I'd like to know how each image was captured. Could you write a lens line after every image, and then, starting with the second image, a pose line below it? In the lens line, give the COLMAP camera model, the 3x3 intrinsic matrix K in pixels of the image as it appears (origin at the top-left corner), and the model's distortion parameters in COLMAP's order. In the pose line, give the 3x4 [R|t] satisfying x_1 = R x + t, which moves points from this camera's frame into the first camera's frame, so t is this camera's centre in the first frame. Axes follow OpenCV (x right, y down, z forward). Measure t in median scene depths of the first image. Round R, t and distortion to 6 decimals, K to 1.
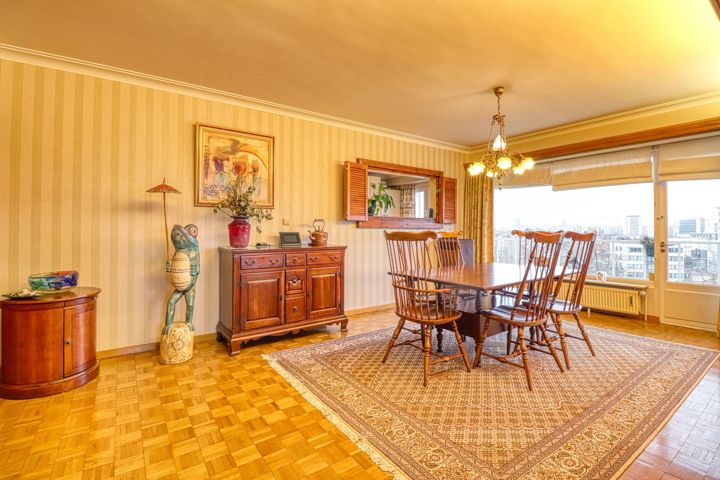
lens RADIAL K [[335.5, 0, 359.8], [0, 335.5, 233.5], [0, 0, 1]] dist [-0.007957, -0.002160]
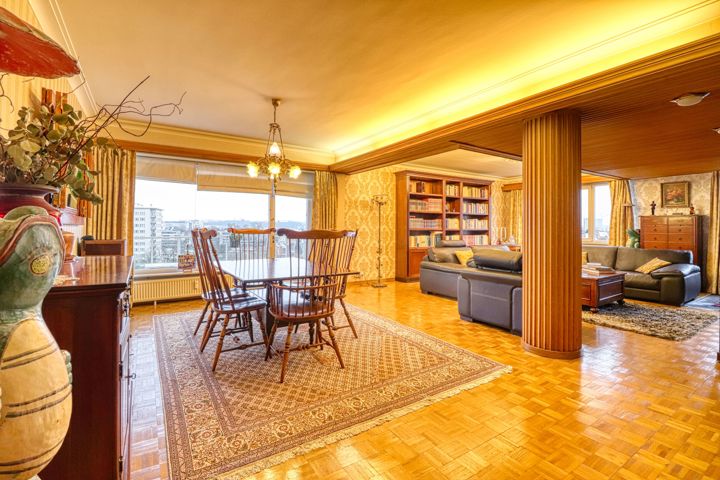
lens RADIAL K [[335.5, 0, 359.3], [0, 335.5, 238.5], [0, 0, 1]] dist [-0.007957, -0.002160]
pose [[0.034085, -0.034436, 0.998825, -0.709753], [0.007090, 0.999389, 0.034214, -0.012438], [-0.999394, 0.005916, 0.034308, 0.707515]]
